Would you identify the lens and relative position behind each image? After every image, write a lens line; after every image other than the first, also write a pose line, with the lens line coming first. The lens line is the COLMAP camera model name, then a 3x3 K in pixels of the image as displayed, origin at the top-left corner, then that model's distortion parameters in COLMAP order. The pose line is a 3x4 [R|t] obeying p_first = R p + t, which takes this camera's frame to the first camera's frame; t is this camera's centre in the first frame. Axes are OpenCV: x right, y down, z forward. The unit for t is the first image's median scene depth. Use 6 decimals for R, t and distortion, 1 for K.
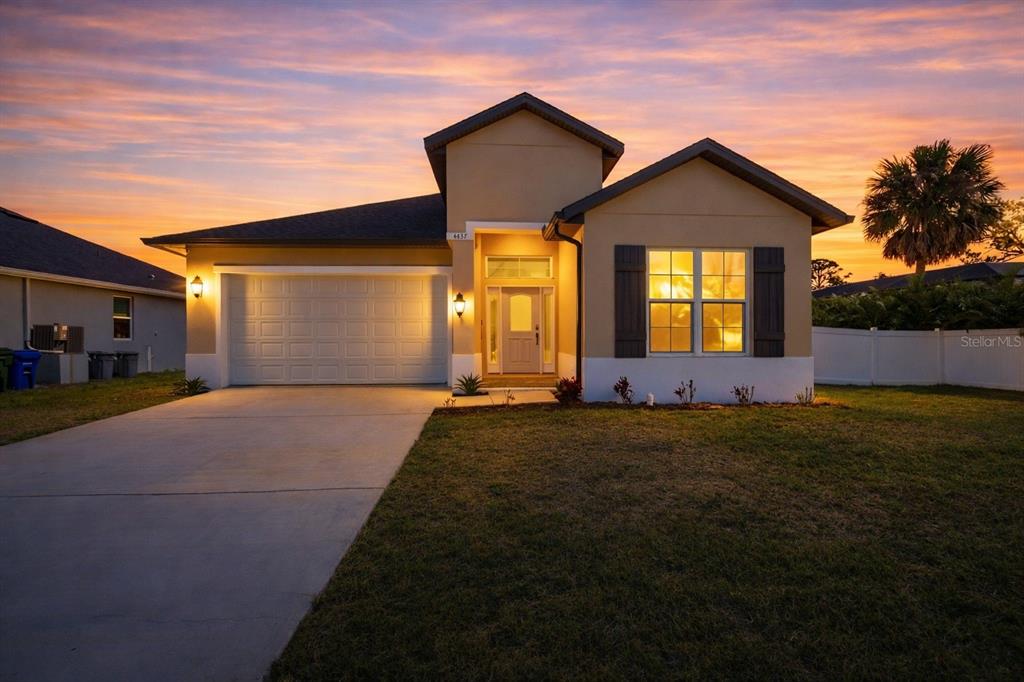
lens RADIAL K [[471.6, 0, 517.9], [0, 471.6, 333.5], [0, 0, 1]] dist [-0.010564, 0.000425]
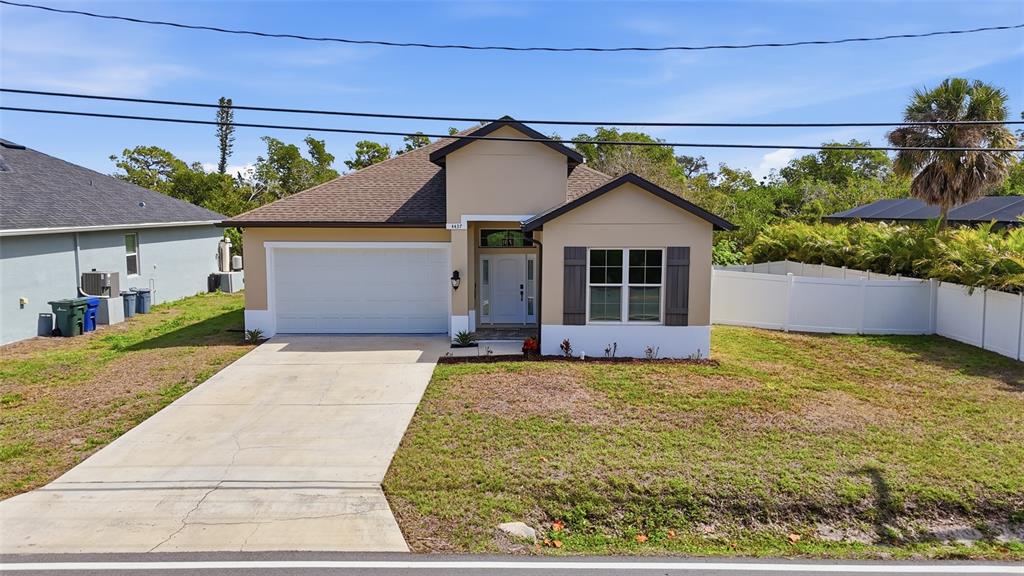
lens RADIAL K [[754.7, 0, 512.0], [0, 754.7, 288.0], [0, 0, 1]] dist [0.088924, -0.097320]
pose [[0.997619, 0.011799, -0.067945, 0.174881], [-0.003904, 0.993337, 0.115176, -0.274975], [0.068851, -0.114637, 0.991019, -1.073131]]
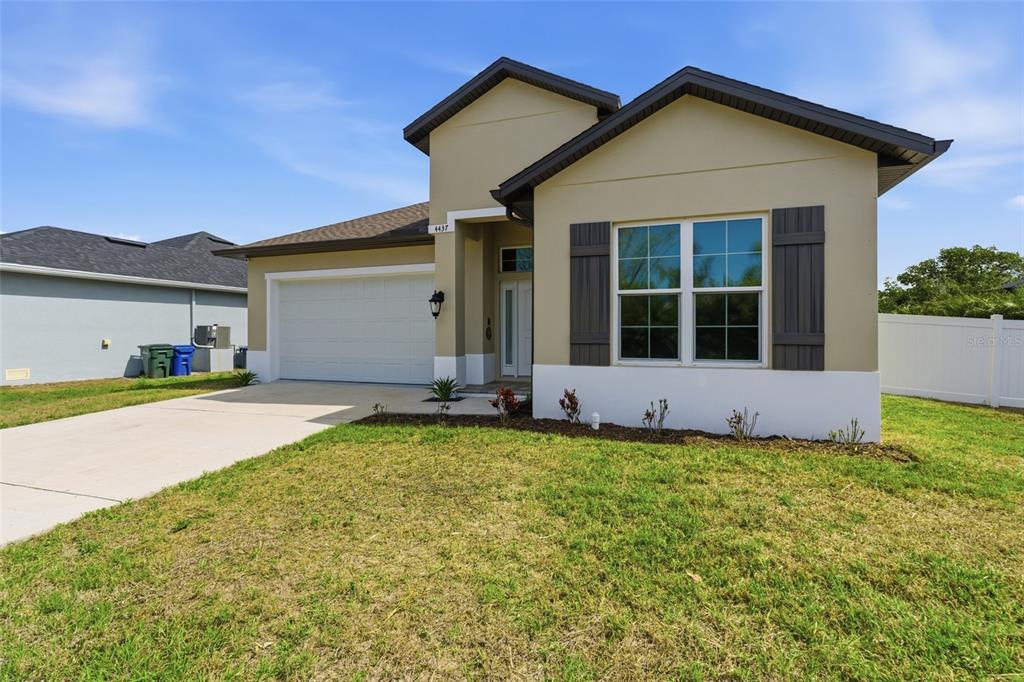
lens RADIAL K [[471.6, 0, 517.9], [0, 471.6, 333.5], [0, 0, 1]] dist [-0.010564, 0.000425]
pose [[0.924921, 0.002033, -0.380154, 0.364282], [0.000611, 0.999976, 0.006835, -0.006561], [0.380159, -0.006554, 0.924898, 0.197009]]
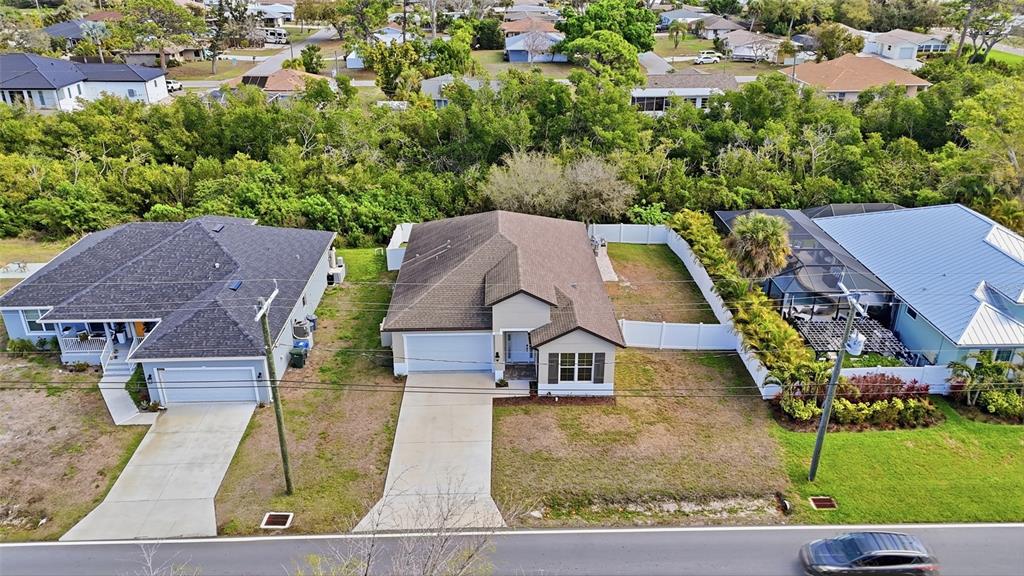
lens RADIAL K [[754.7, 0, 512.0], [0, 754.7, 288.0], [0, 0, 1]] dist [0.088924, -0.097320]
pose [[0.999433, 0.014285, -0.030482, 0.092990], [-0.000127, 0.907098, 0.420920, -2.272447], [0.033663, -0.420678, 0.906585, -2.837927]]
